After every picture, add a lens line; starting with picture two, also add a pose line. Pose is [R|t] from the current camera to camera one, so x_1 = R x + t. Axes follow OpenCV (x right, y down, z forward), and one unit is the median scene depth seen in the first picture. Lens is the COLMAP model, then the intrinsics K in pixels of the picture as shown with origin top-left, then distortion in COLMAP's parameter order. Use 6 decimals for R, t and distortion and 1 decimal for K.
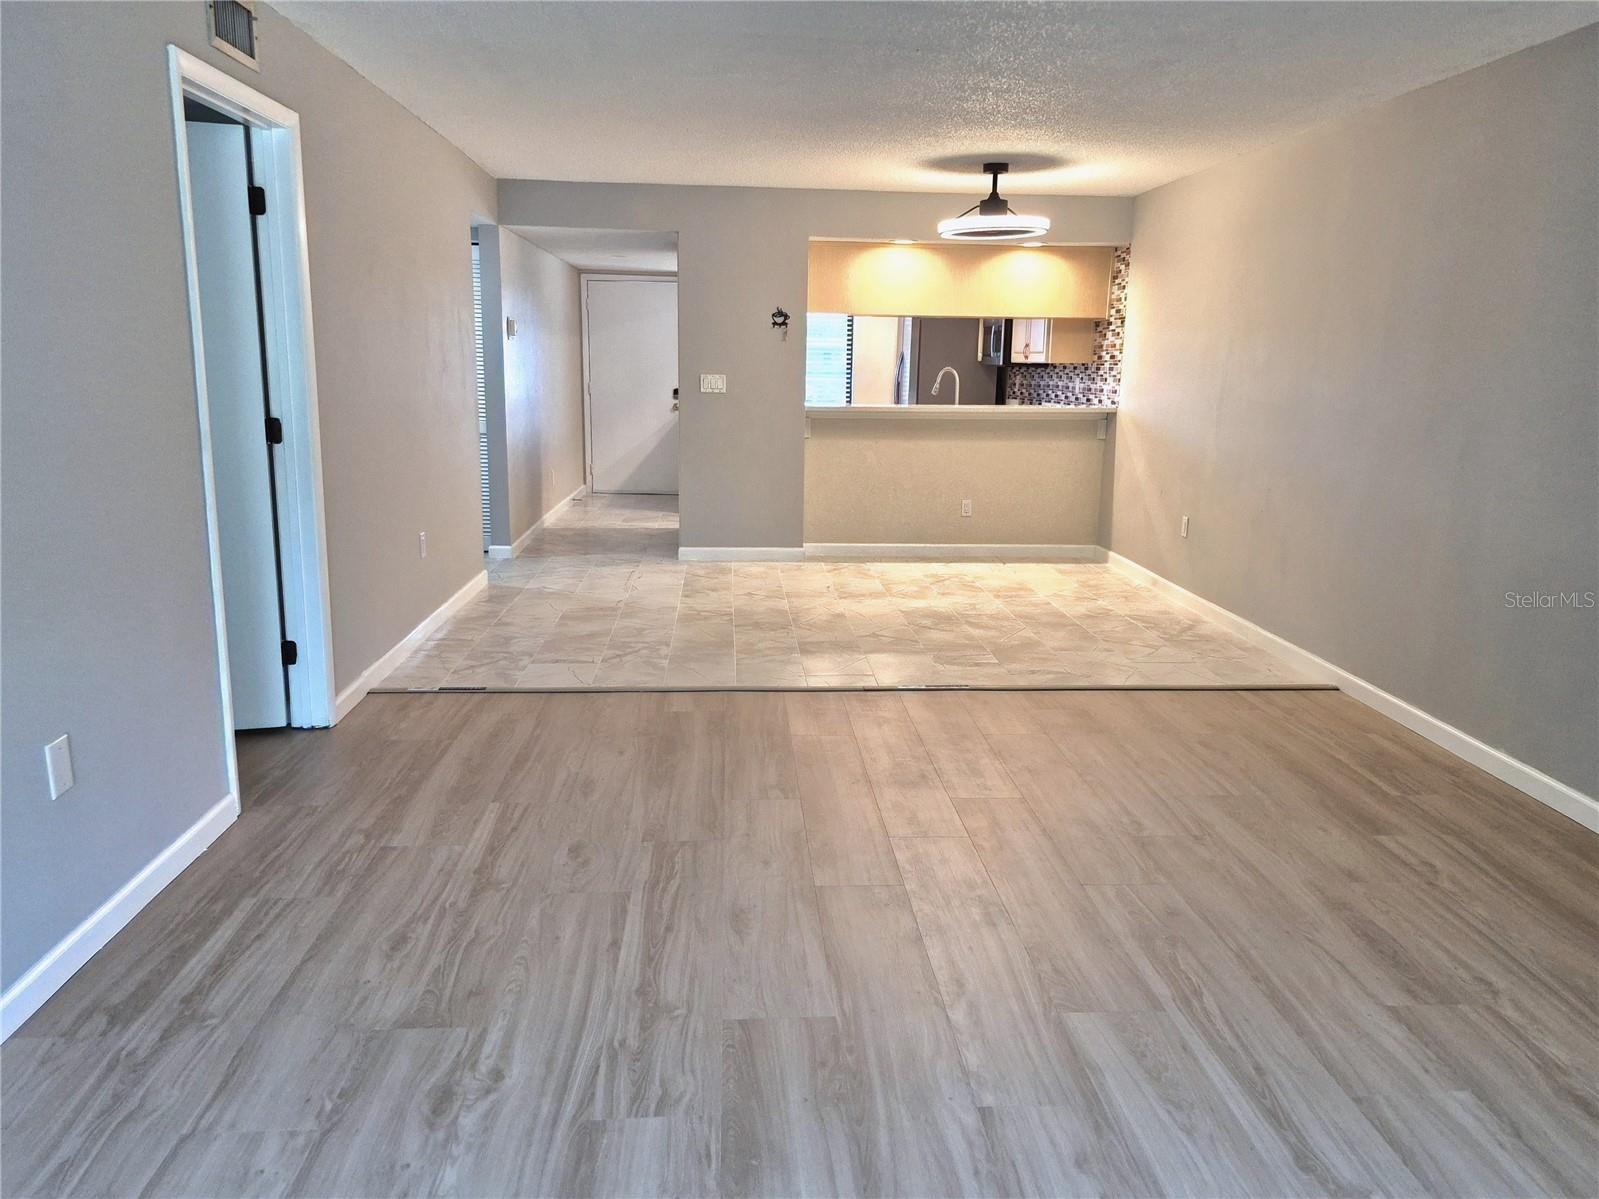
lens RADIAL K [[1117.0, 0, 794.4], [0, 1117.0, 591.9], [0, 0, 1]] dist [0.055968, -0.057804]
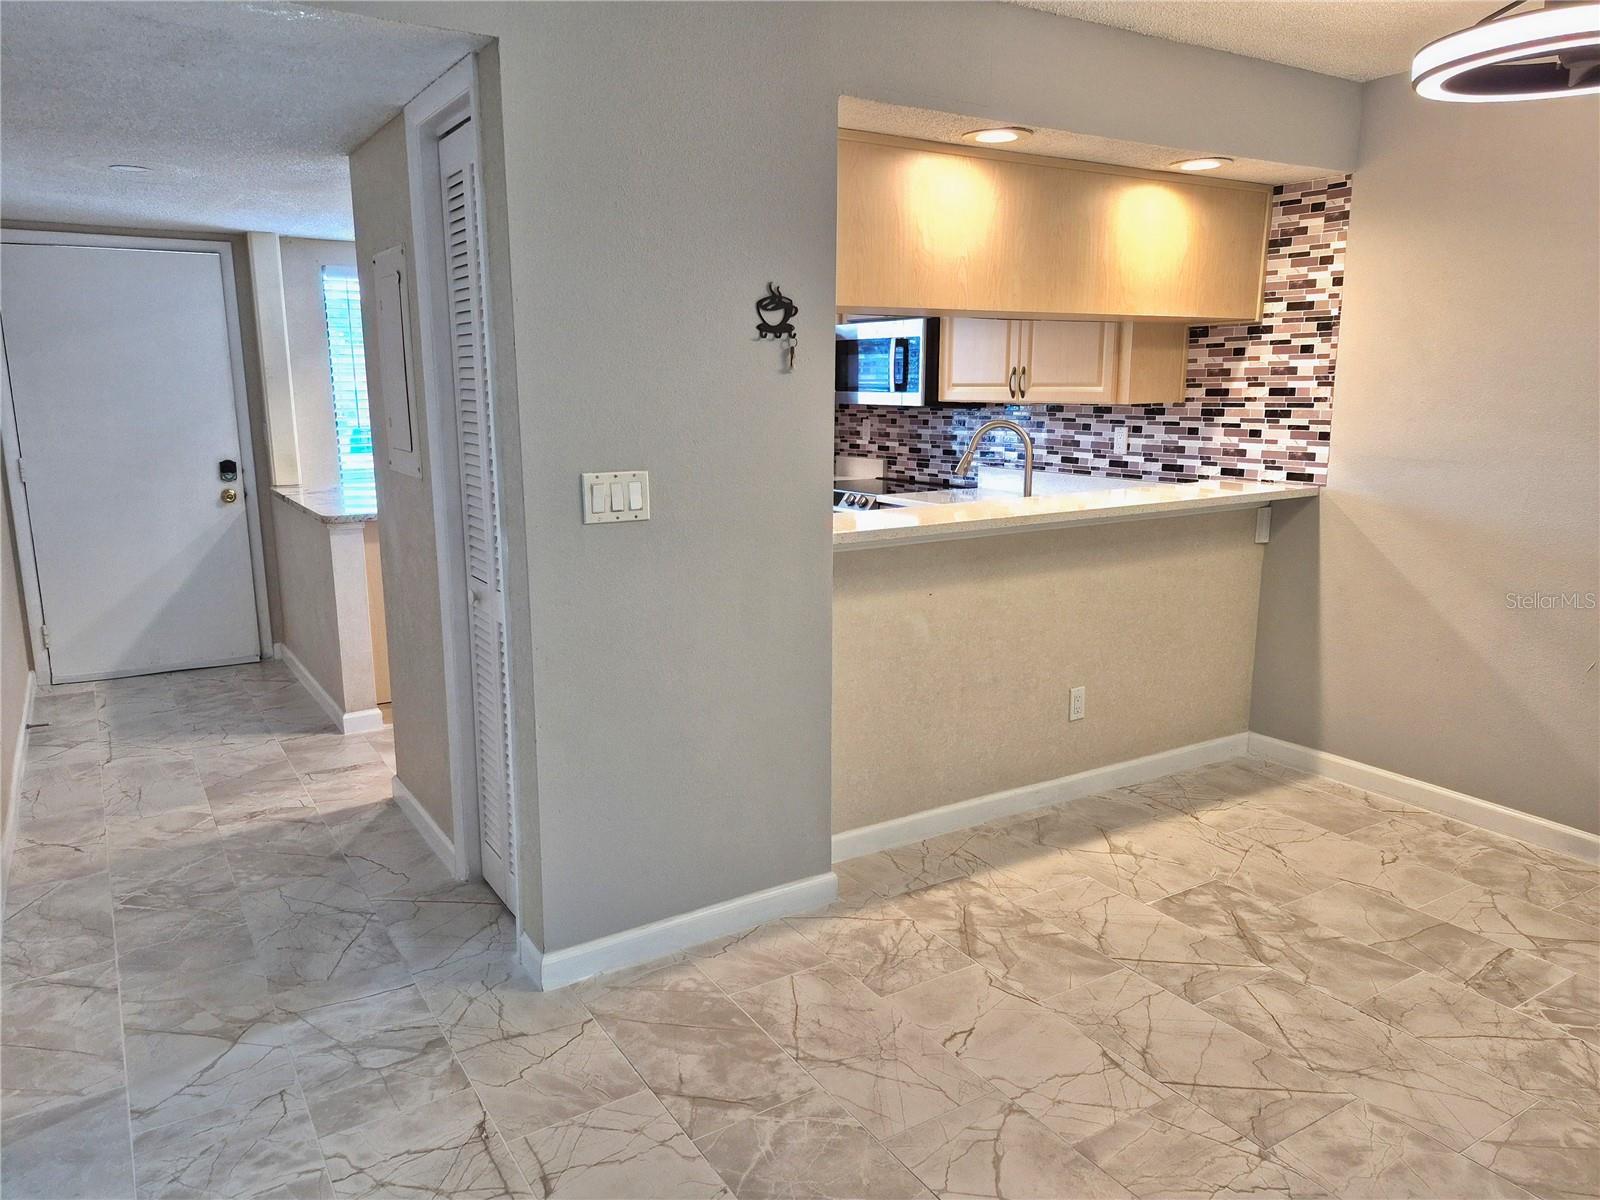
lens RADIAL K [[1117.7, 0, 779.4], [0, 1117.7, 602.9], [0, 0, 1]] dist [0.055968, -0.057804]
pose [[0.880367, -0.111169, 0.461080, -0.194292], [0.113454, 0.993280, 0.022863, -0.153989], [-0.460523, 0.032183, 0.887064, 0.659376]]
